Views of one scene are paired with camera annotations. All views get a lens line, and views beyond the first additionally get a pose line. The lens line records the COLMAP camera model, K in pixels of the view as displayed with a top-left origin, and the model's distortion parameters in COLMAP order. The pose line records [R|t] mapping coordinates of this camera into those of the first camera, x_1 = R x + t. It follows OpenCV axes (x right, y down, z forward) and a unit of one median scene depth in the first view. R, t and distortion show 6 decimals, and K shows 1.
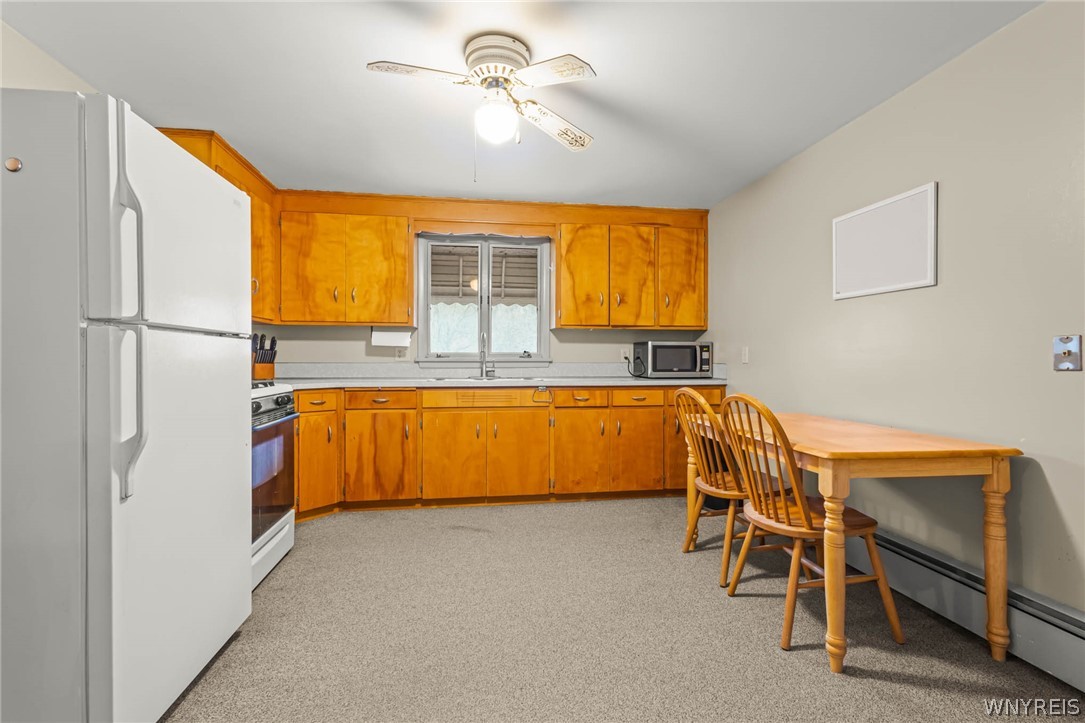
lens RADIAL K [[498.6, 0, 545.9], [0, 498.6, 354.9], [0, 0, 1]] dist [0.004783, 0.000205]
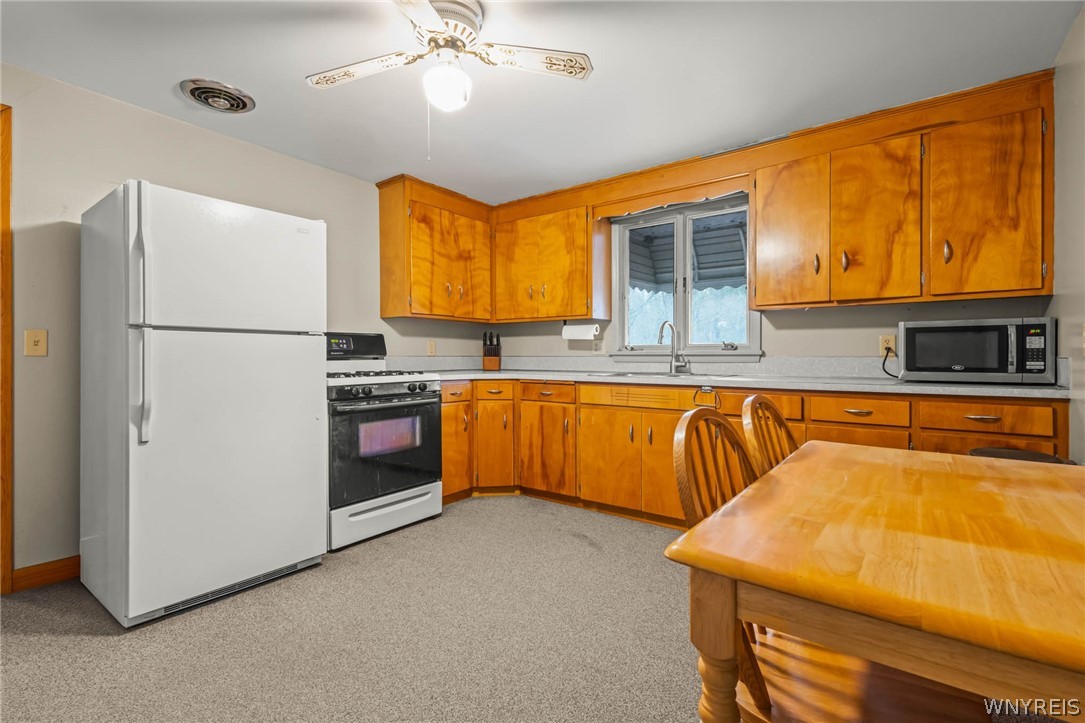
lens RADIAL K [[498.6, 0, 545.9], [0, 498.6, 354.9], [0, 0, 1]] dist [0.004783, 0.000205]
pose [[0.702061, -0.002167, -0.712114, 0.358193], [0.008627, 0.999948, 0.005462, 0.007123], [0.712065, -0.009978, 0.702043, 0.262940]]
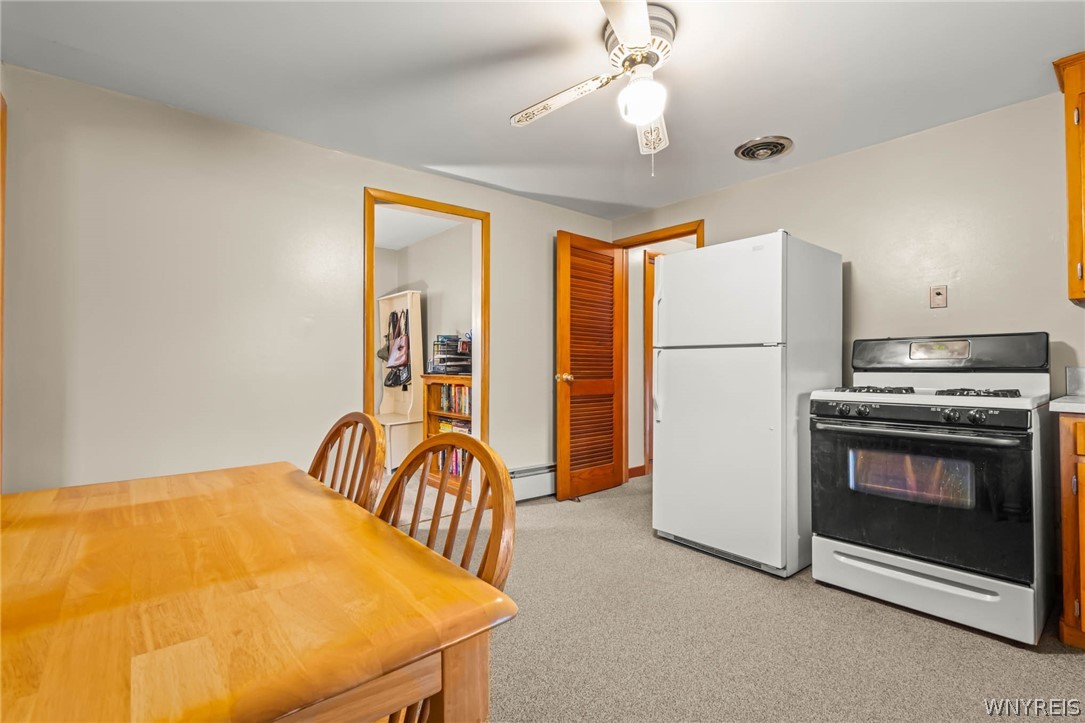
lens RADIAL K [[498.6, 0, 545.9], [0, 498.6, 354.9], [0, 0, 1]] dist [0.004783, 0.000205]
pose [[-0.853773, -0.012790, -0.520488, 0.282437], [0.001866, 0.999617, -0.027624, 0.011507], [0.520642, -0.024556, -0.853422, 0.902673]]
